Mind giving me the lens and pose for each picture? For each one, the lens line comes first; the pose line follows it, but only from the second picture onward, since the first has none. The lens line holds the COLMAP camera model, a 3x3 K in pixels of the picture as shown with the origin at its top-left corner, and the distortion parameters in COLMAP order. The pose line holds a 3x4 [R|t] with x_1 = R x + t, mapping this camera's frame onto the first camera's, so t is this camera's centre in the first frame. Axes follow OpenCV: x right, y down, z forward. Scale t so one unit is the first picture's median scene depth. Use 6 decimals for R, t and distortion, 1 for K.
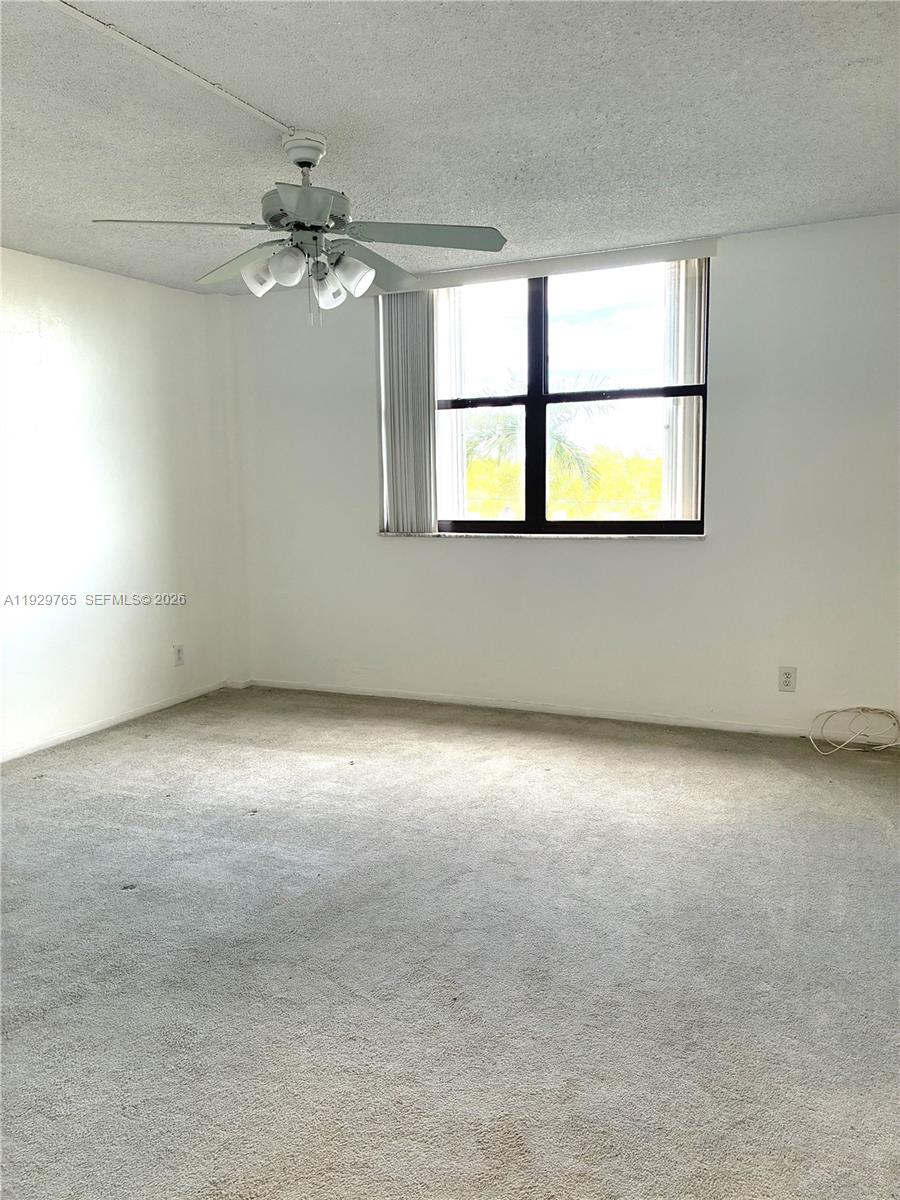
lens RADIAL K [[907.4, 0, 468.7], [0, 907.4, 605.3], [0, 0, 1]] dist [0.045244, -0.069930]
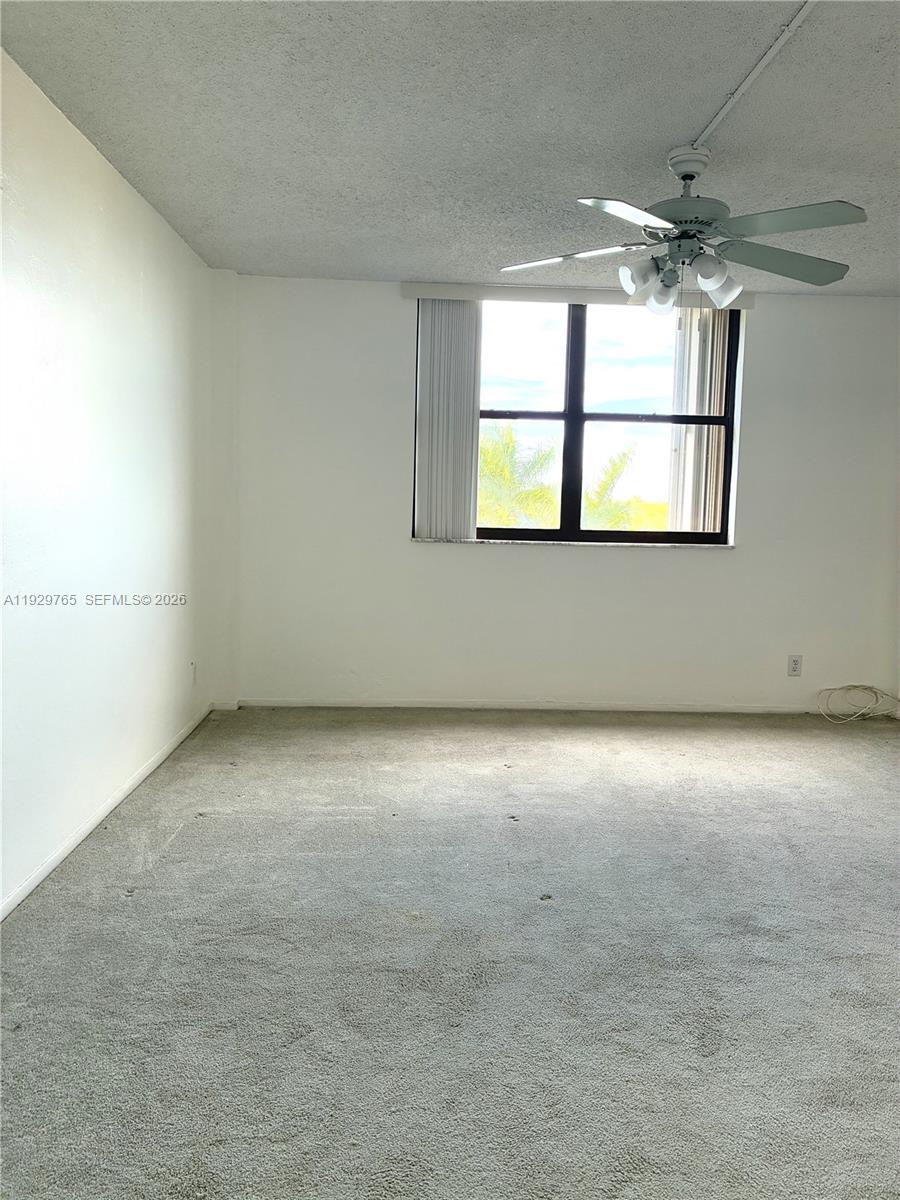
lens RADIAL K [[907.4, 0, 458.4], [0, 907.4, 595.2], [0, 0, 1]] dist [0.045244, -0.069930]
pose [[0.888958, -0.004744, 0.457963, -0.571622], [0.024000, 0.999055, -0.036236, 0.020343], [-0.457359, 0.043203, 0.888232, 0.128793]]
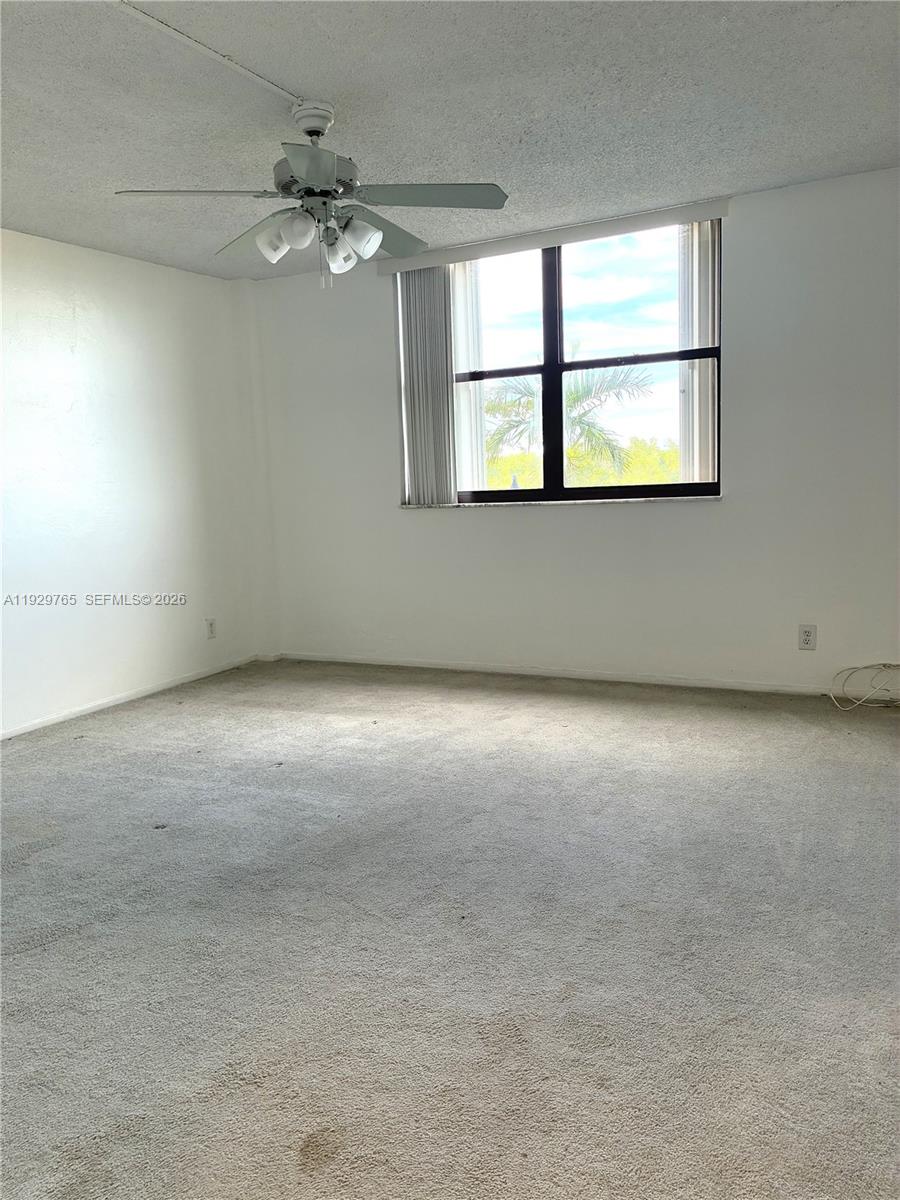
lens RADIAL K [[907.4, 0, 450.8], [0, 907.4, 602.9], [0, 0, 1]] dist [0.045244, -0.069930]
pose [[0.998032, -0.016299, -0.060546, 0.020025], [0.016220, 0.999867, -0.001787, 0.037244], [0.060567, 0.000801, 0.998164, -0.020540]]
